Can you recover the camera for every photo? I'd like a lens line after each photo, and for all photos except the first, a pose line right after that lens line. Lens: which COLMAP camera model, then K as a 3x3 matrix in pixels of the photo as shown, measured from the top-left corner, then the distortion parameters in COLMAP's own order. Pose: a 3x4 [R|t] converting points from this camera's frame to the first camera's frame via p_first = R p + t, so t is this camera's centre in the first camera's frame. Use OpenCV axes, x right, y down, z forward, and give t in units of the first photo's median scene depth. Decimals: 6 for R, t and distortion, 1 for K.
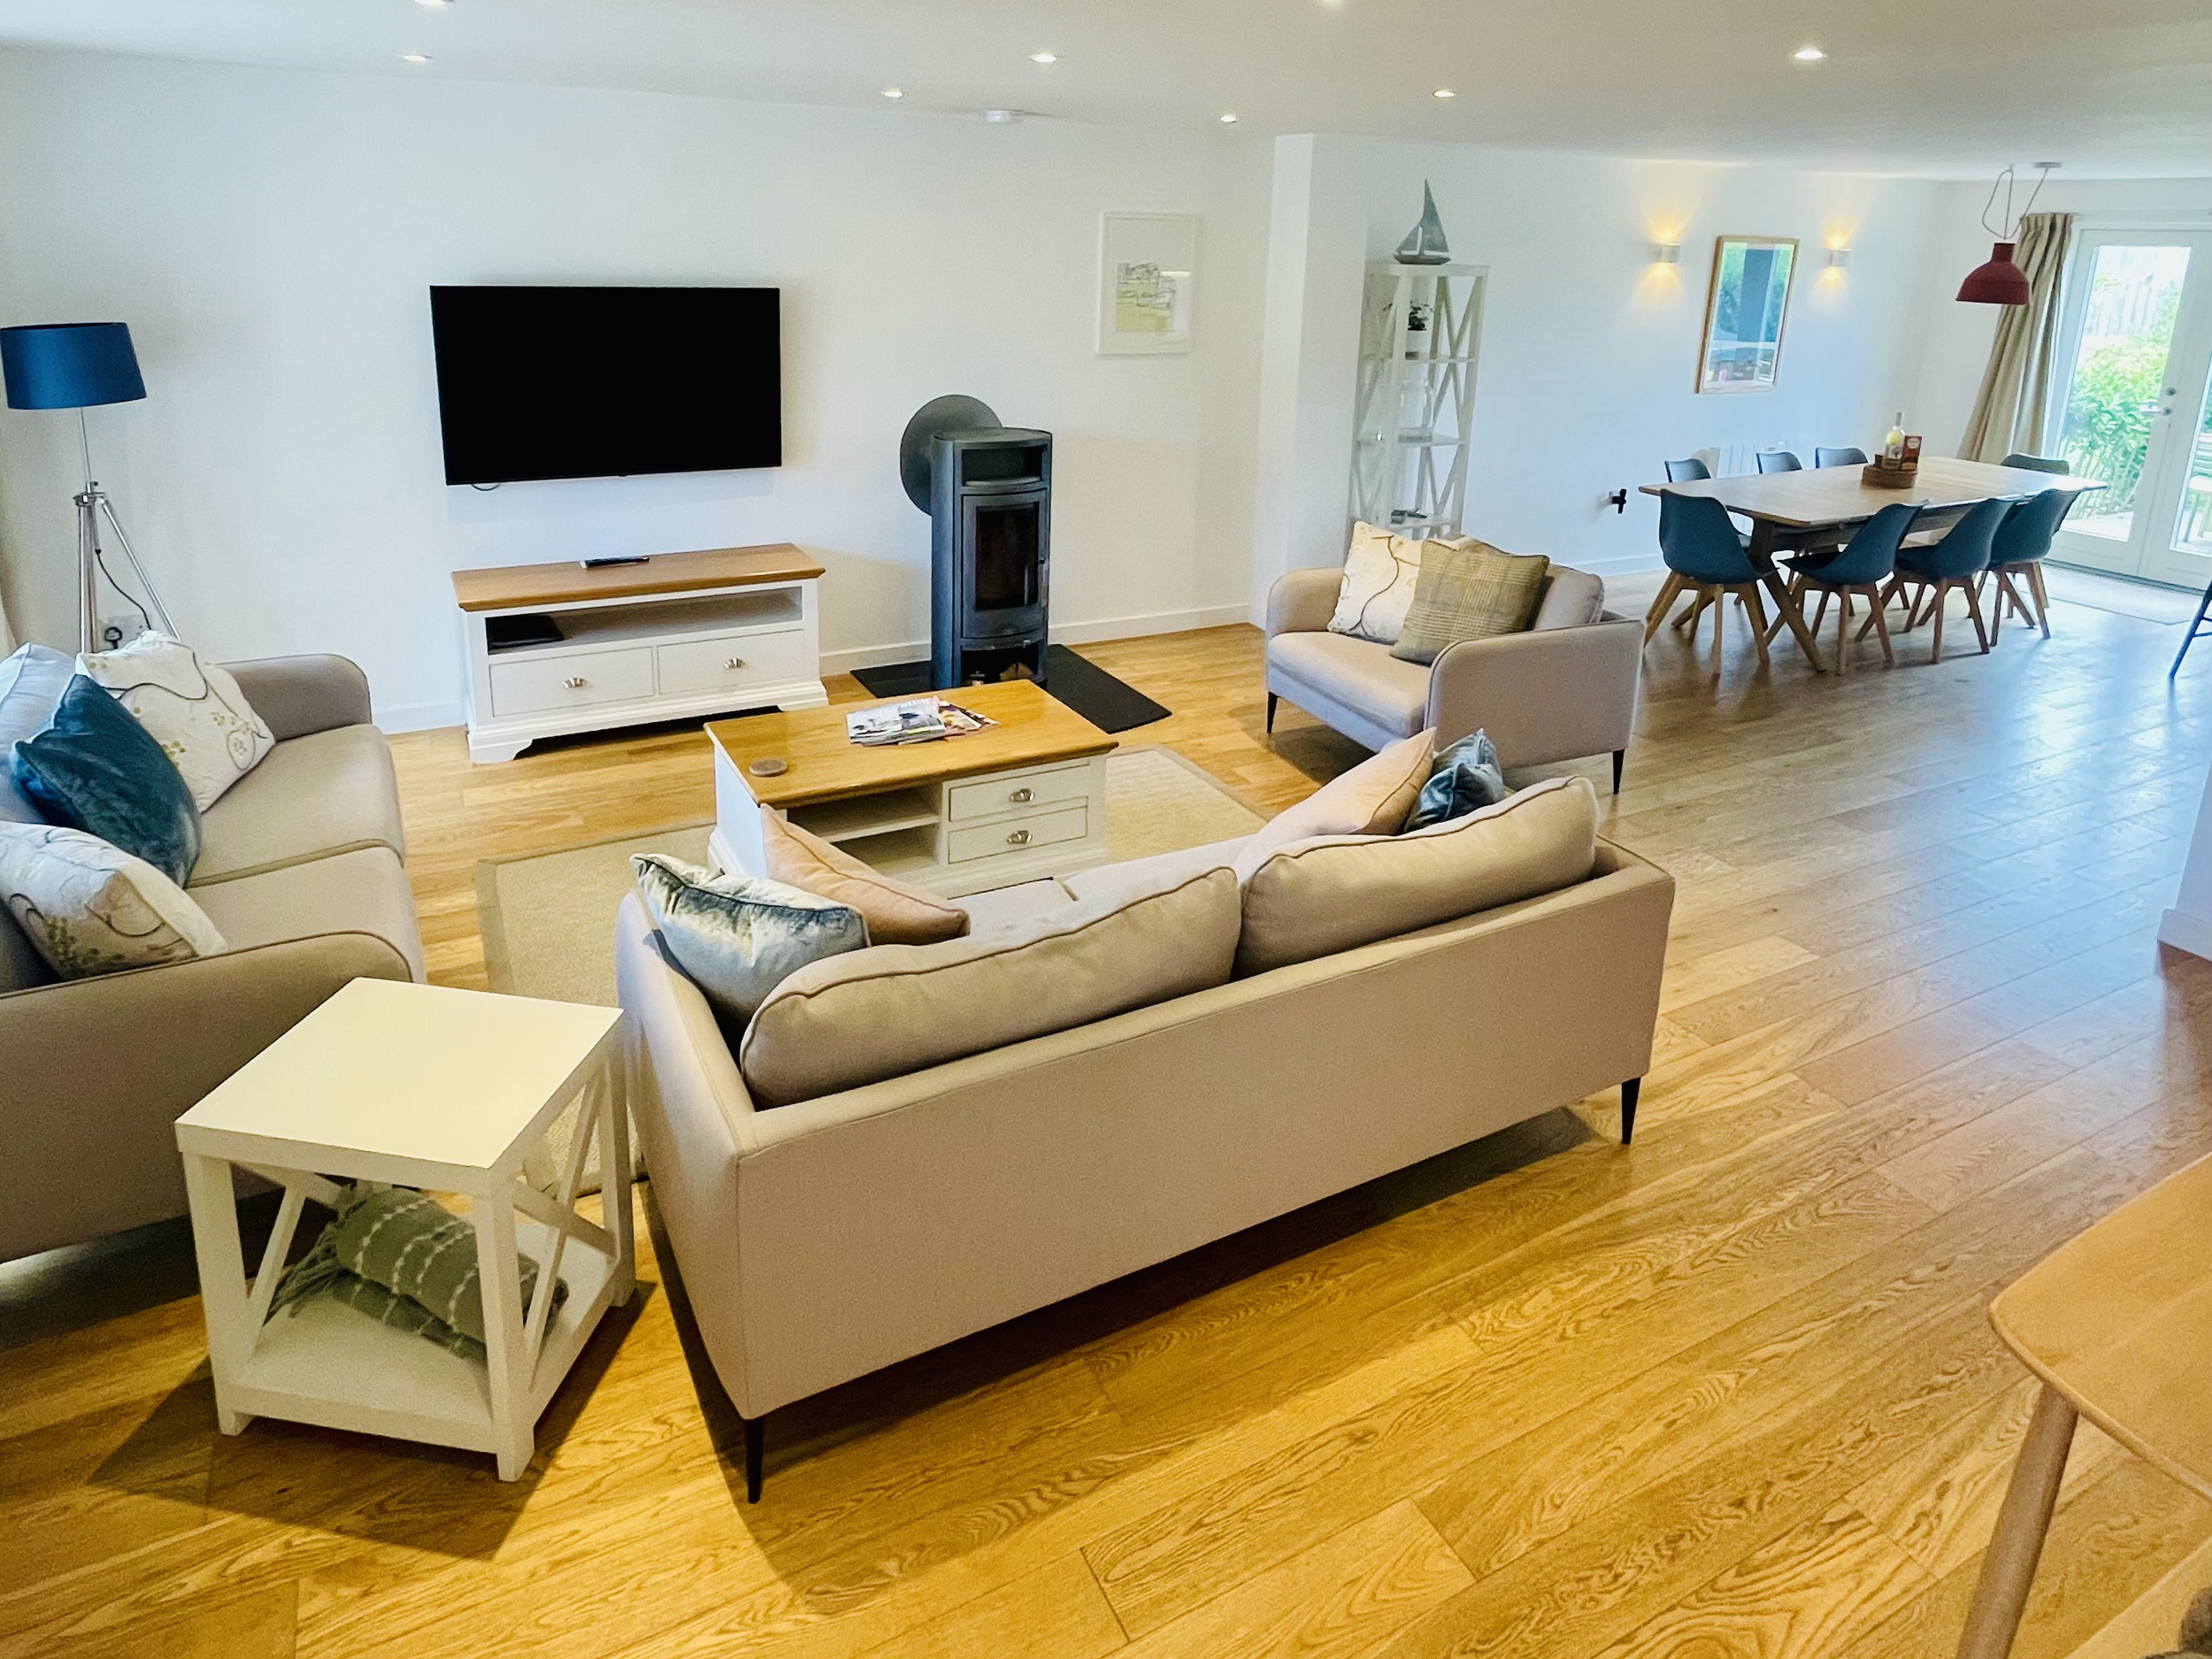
lens RADIAL K [[1736.8, 0, 1106.0], [0, 1736.8, 829.5], [0, 0, 1]] dist [-0.001605, 0.004360]
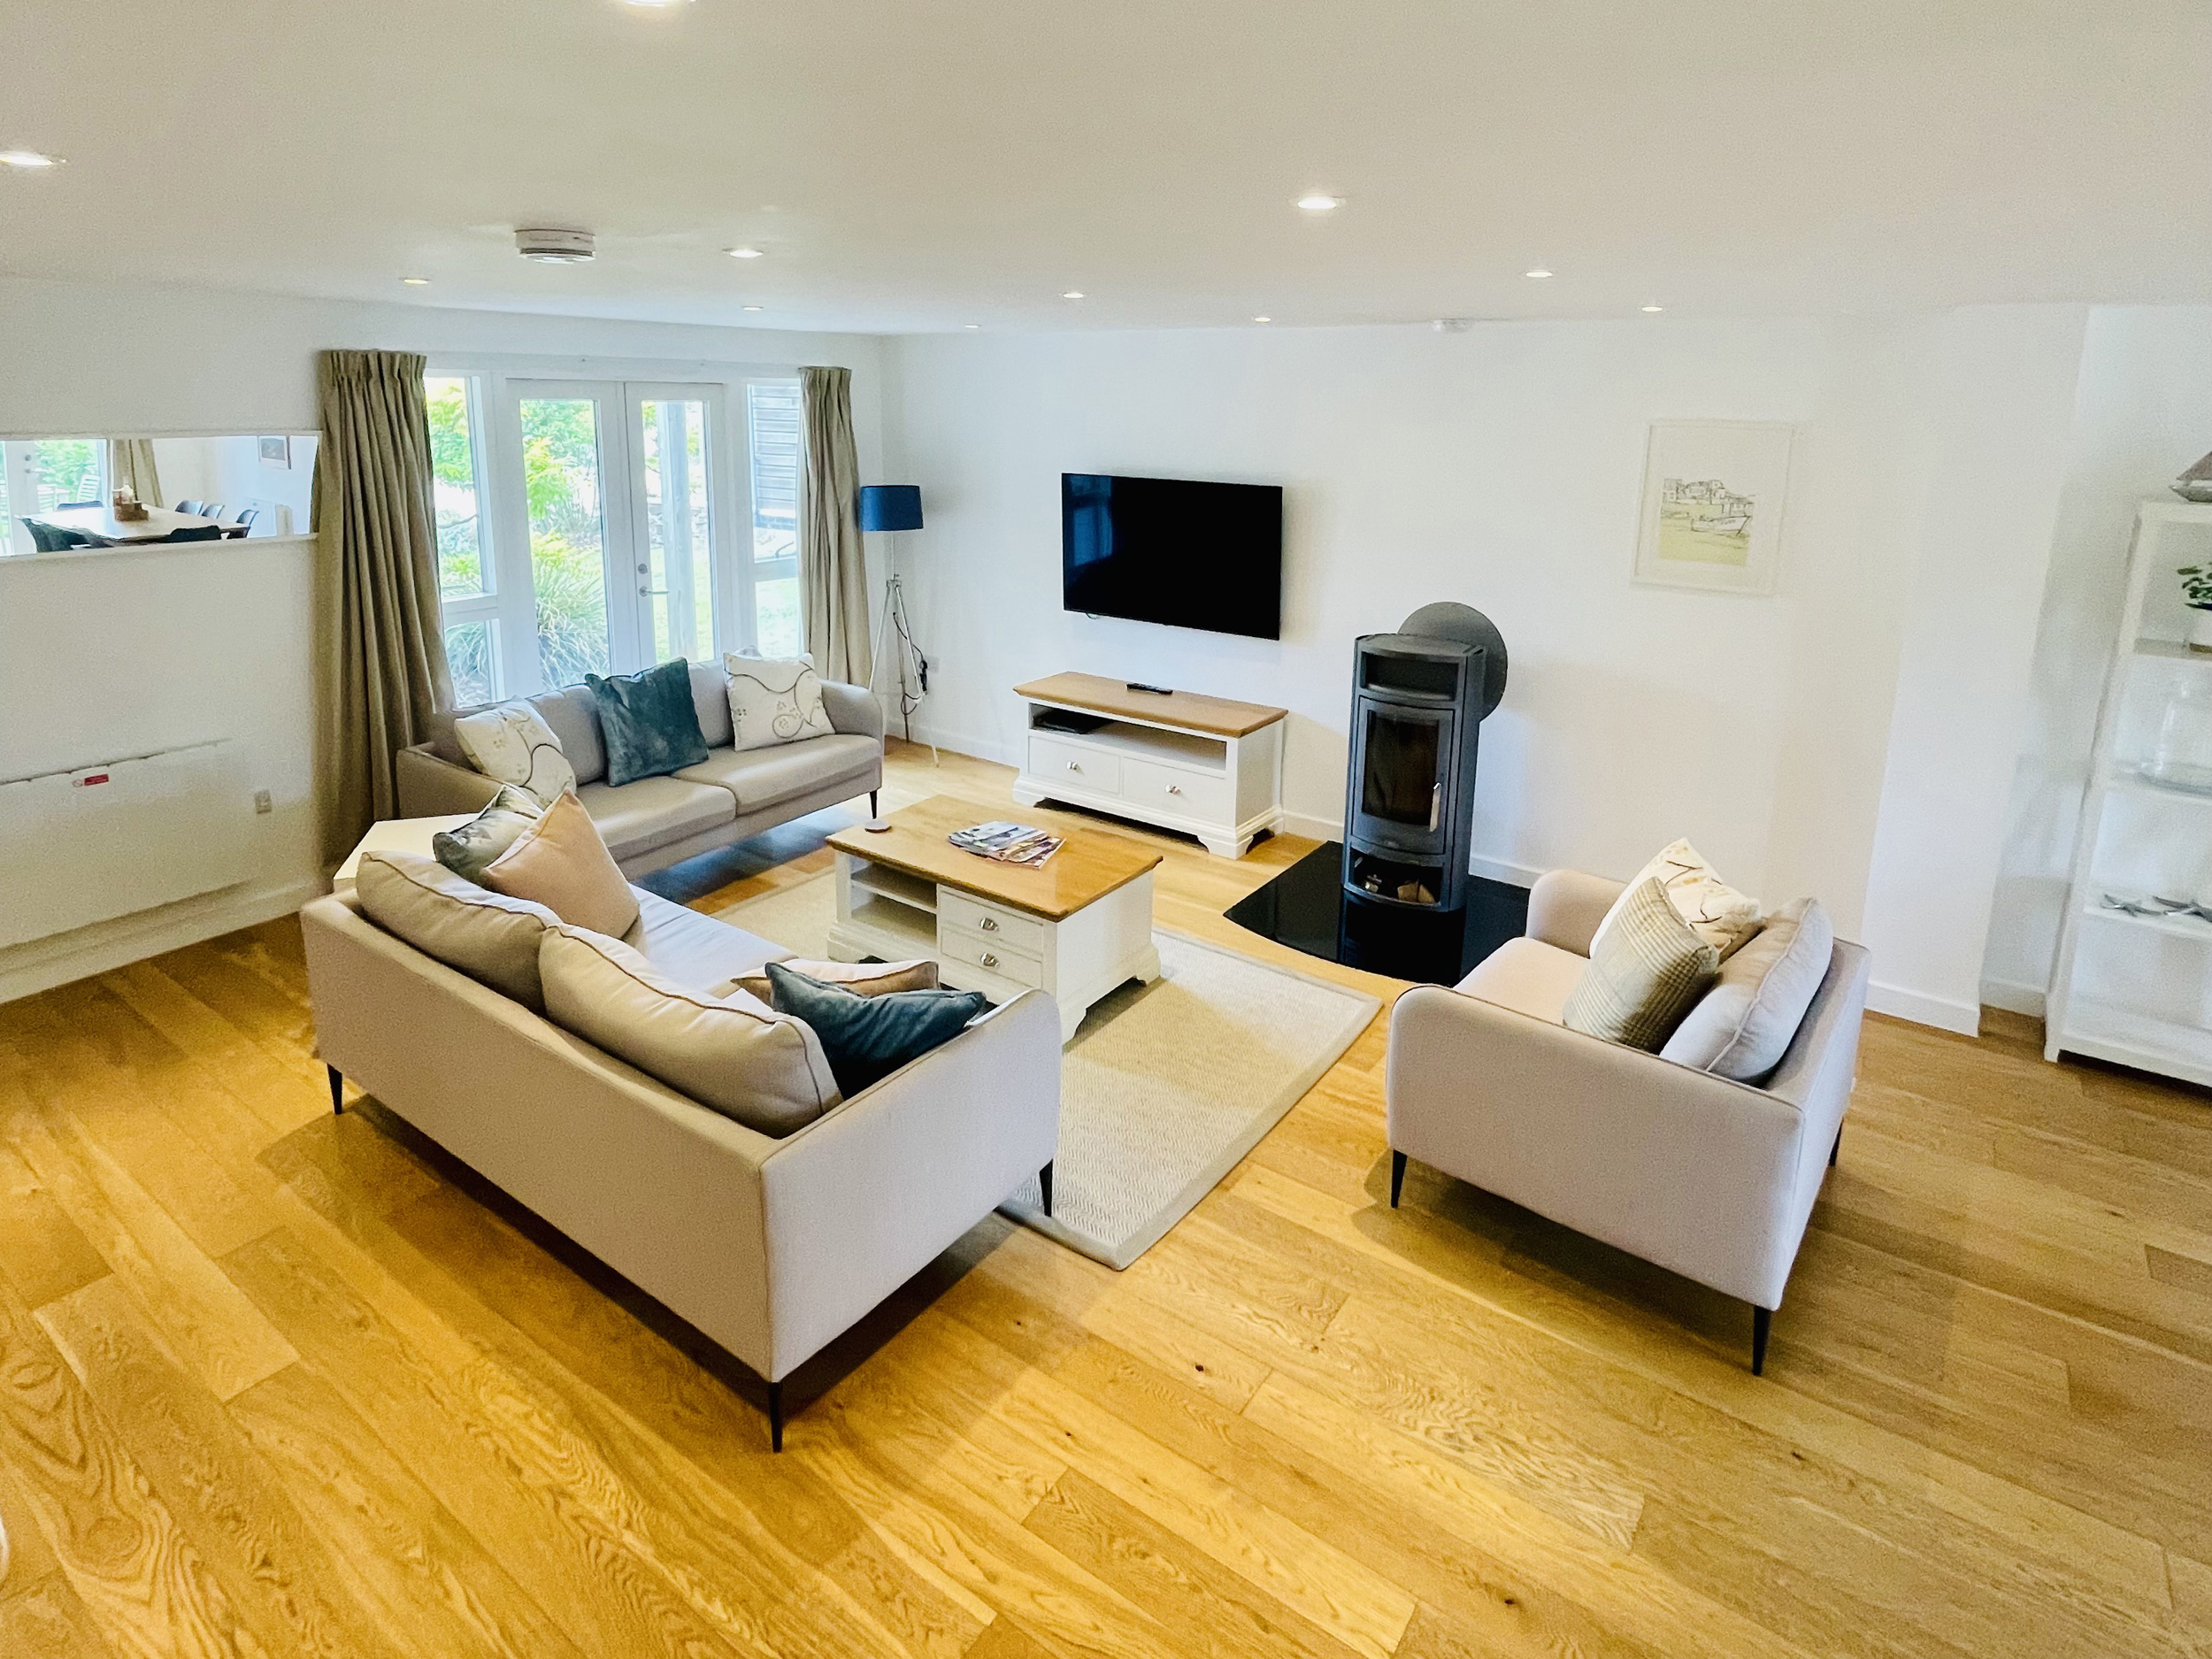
lens RADIAL K [[1597.0, 0, 1104.1], [0, 1597.0, 788.9], [0, 0, 1]] dist [0.001545, -0.004600]
pose [[0.191677, 0.225744, -0.955144, 0.935182], [-0.316130, 0.935523, 0.157666, -0.288048], [0.929151, 0.271728, 0.250683, 0.773590]]
